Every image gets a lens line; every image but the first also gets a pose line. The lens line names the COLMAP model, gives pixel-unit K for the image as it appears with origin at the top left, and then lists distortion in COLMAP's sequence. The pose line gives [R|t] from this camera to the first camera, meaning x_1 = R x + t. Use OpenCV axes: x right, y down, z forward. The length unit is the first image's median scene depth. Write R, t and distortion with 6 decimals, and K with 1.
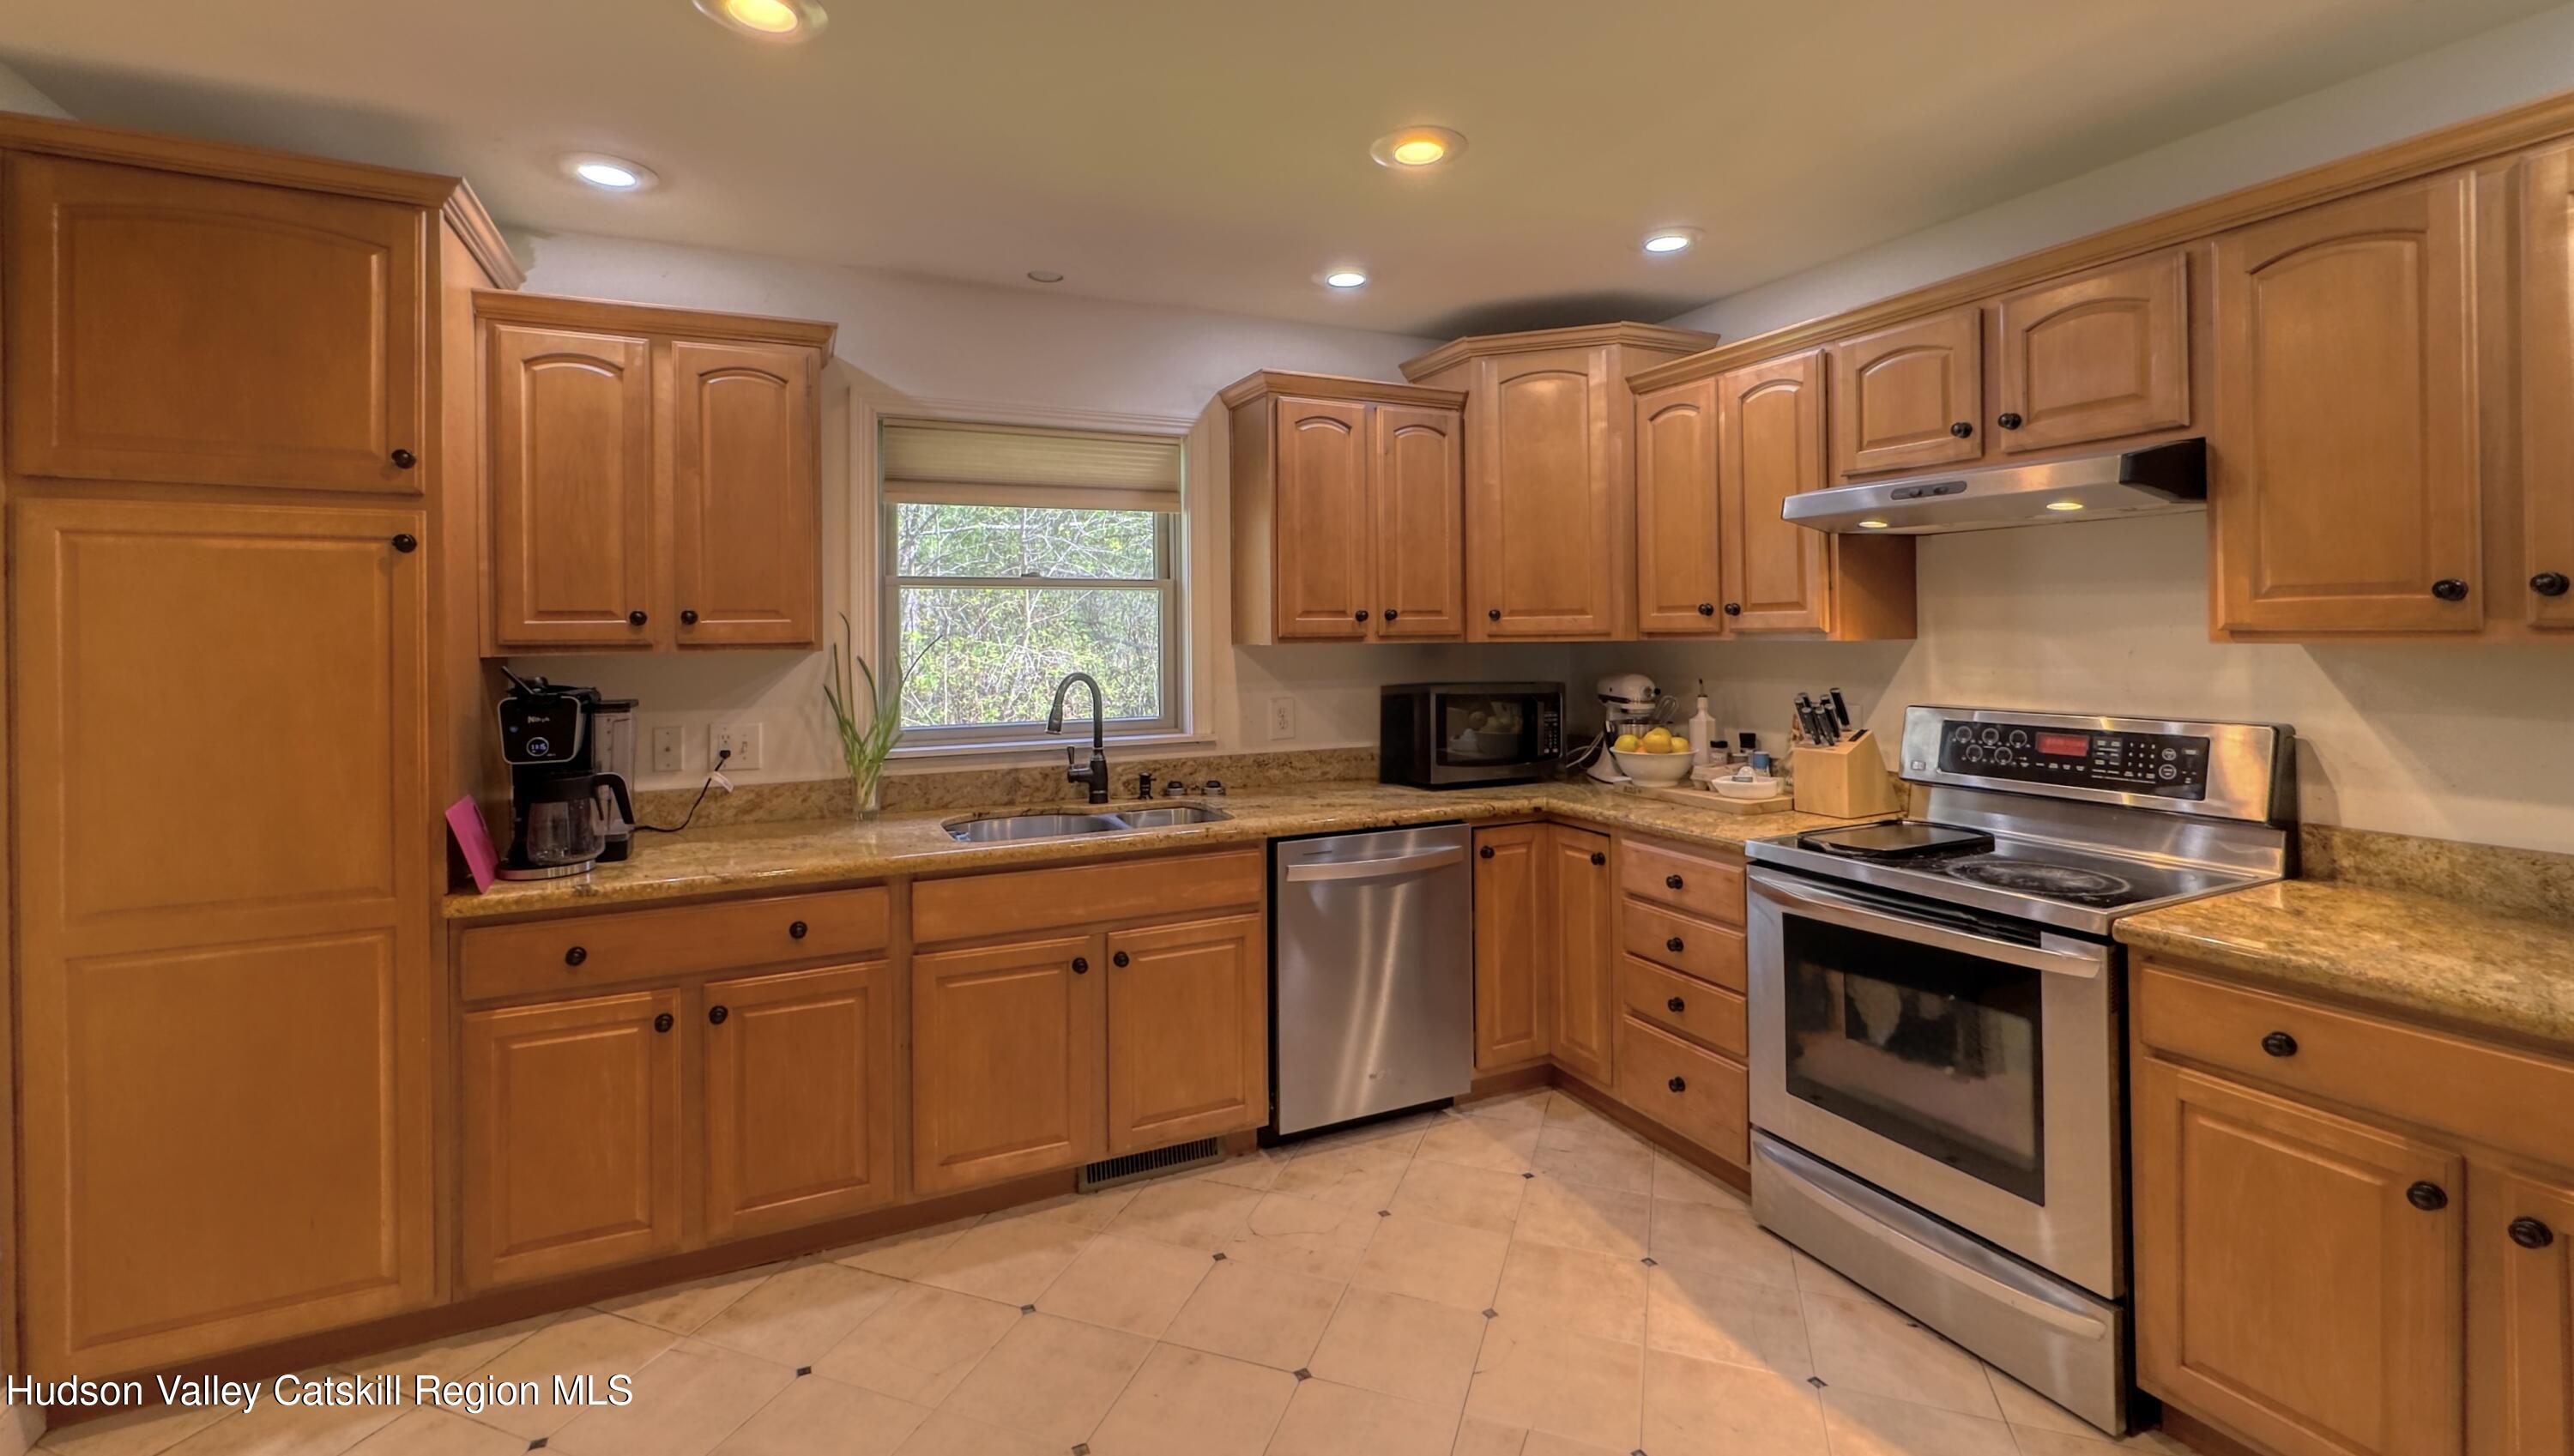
lens RADIAL K [[1094.2, 0, 1283.3], [0, 1094.2, 623.2], [0, 0, 1]] dist [-0.001444, -0.000425]
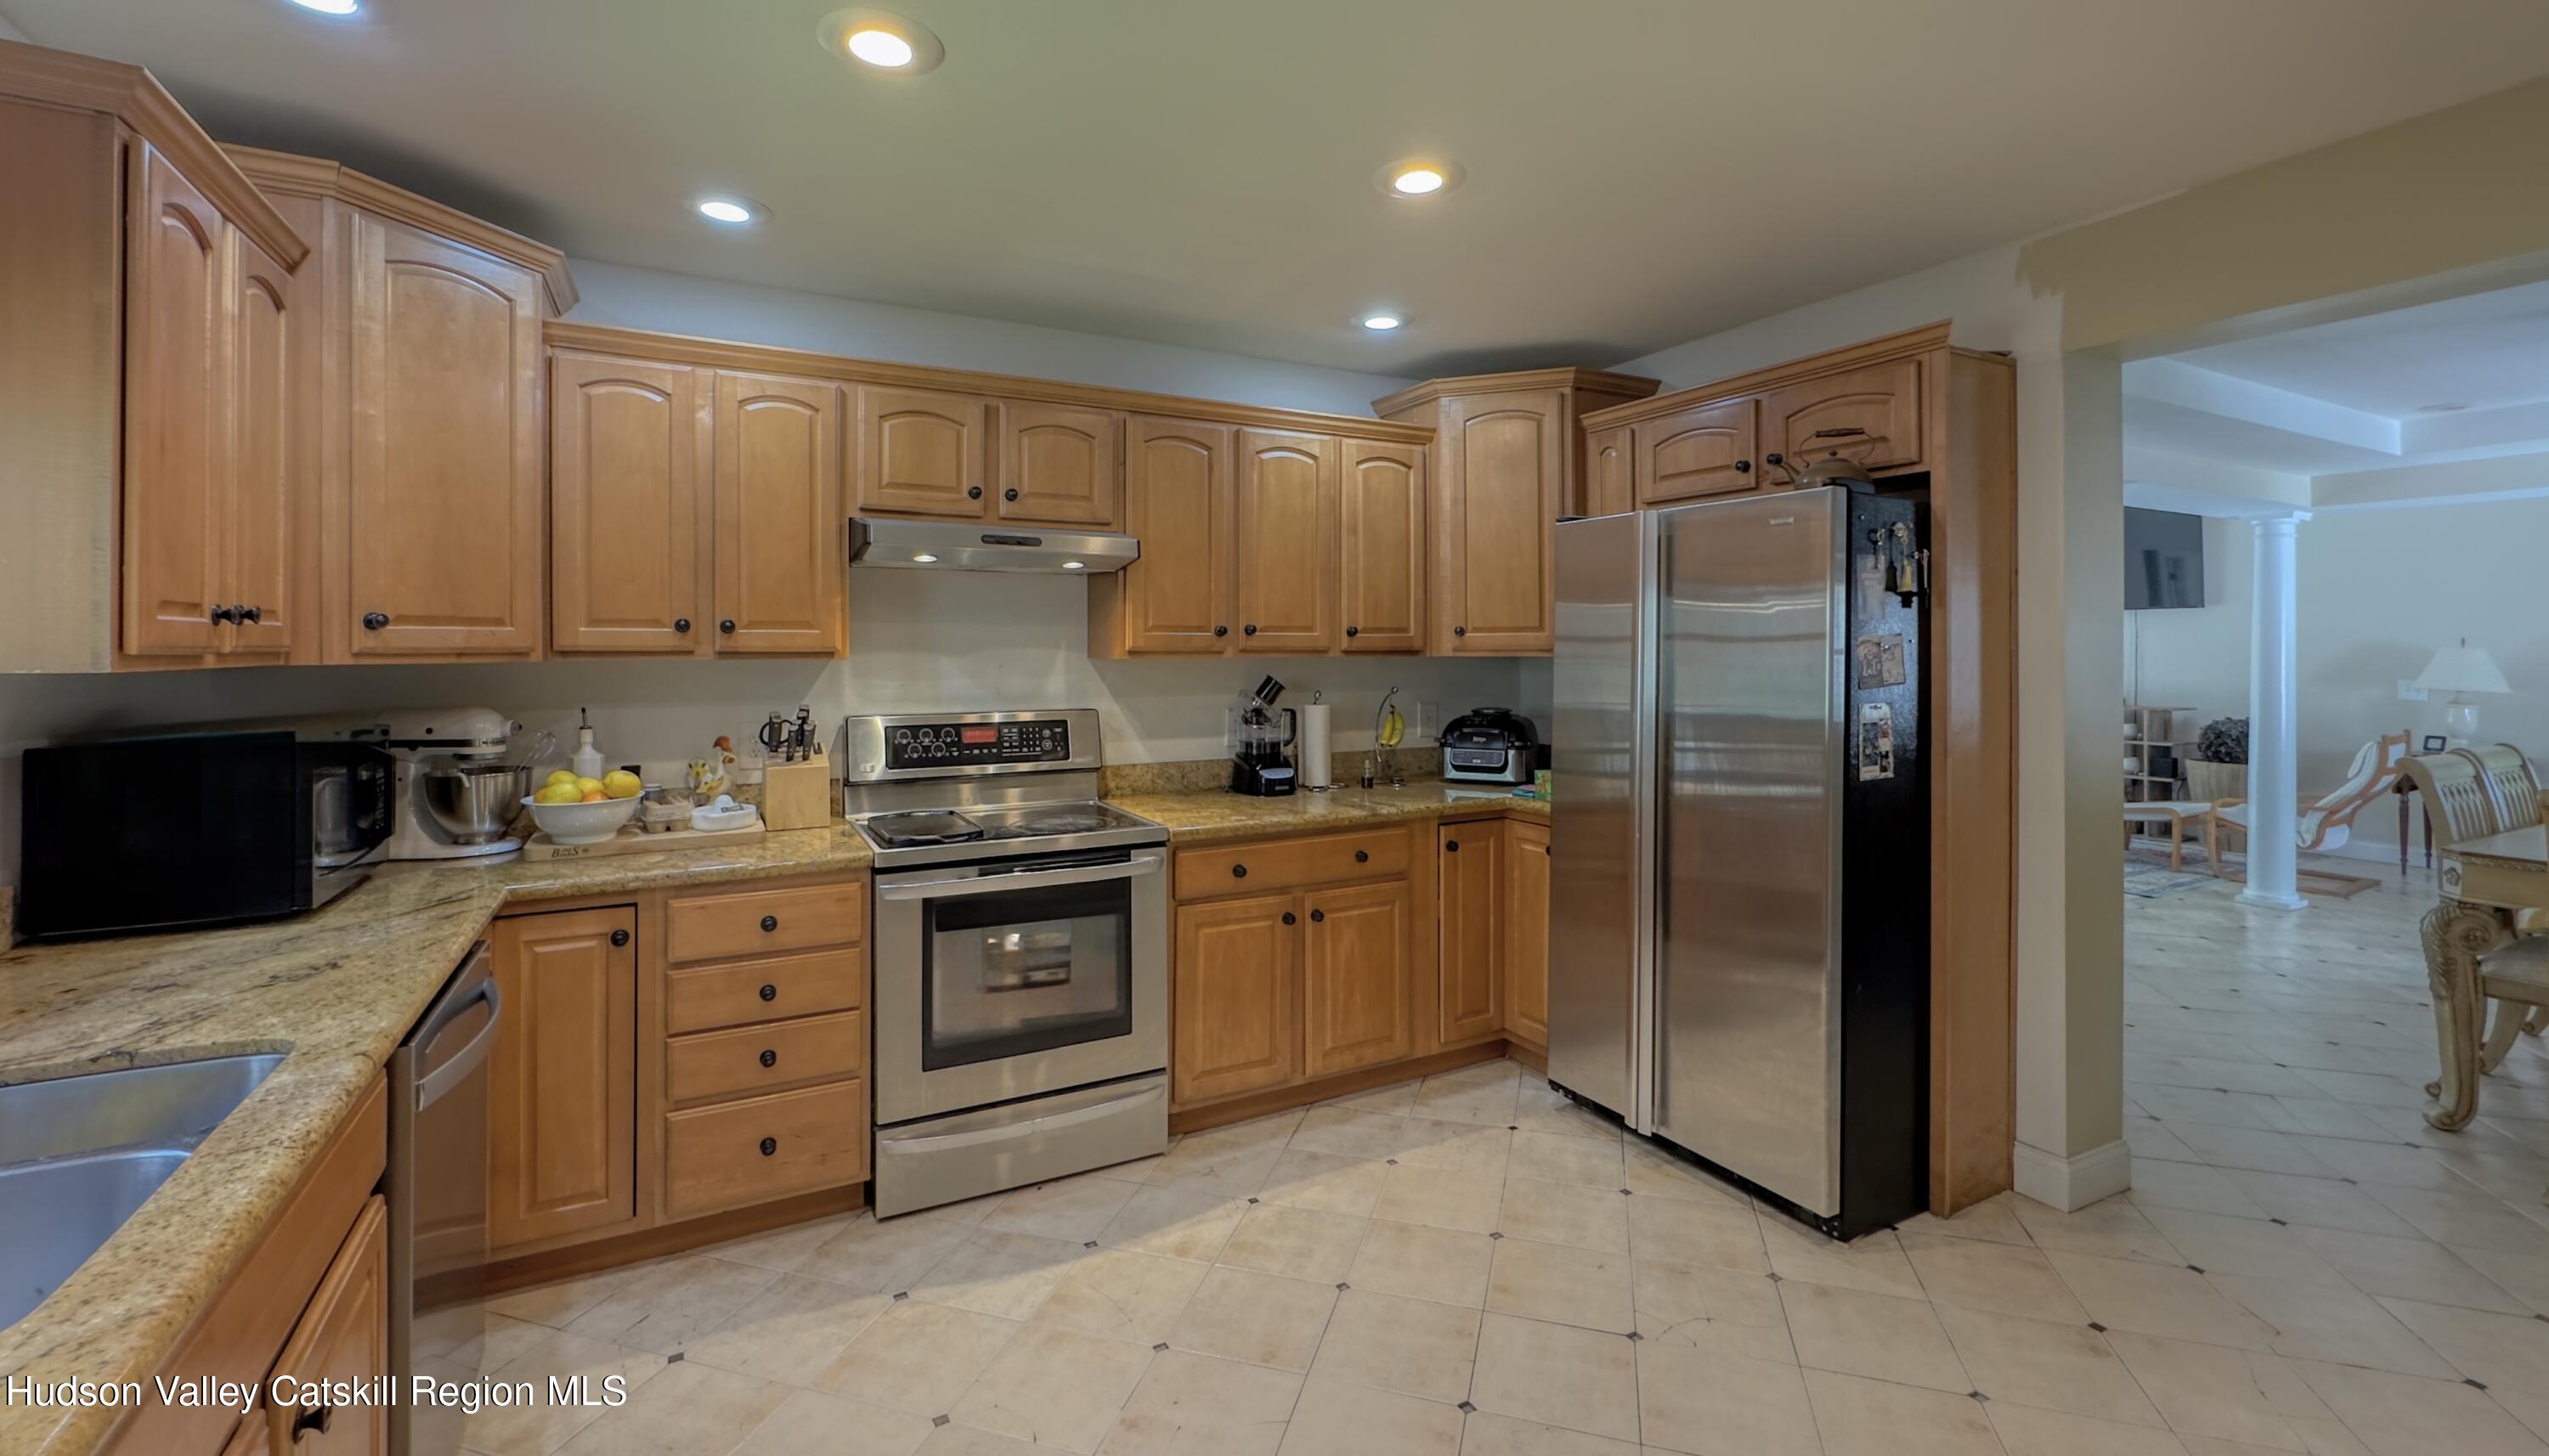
lens RADIAL K [[1077.6, 0, 1273.6], [0, 1077.6, 642.2], [0, 0, 1]] dist [0.000958, 0.000208]
pose [[-0.061653, 0.014424, 0.997993, -0.638275], [-0.007188, 0.999863, -0.014895, 0.013208], [-0.998072, -0.008092, -0.061541, 0.715673]]
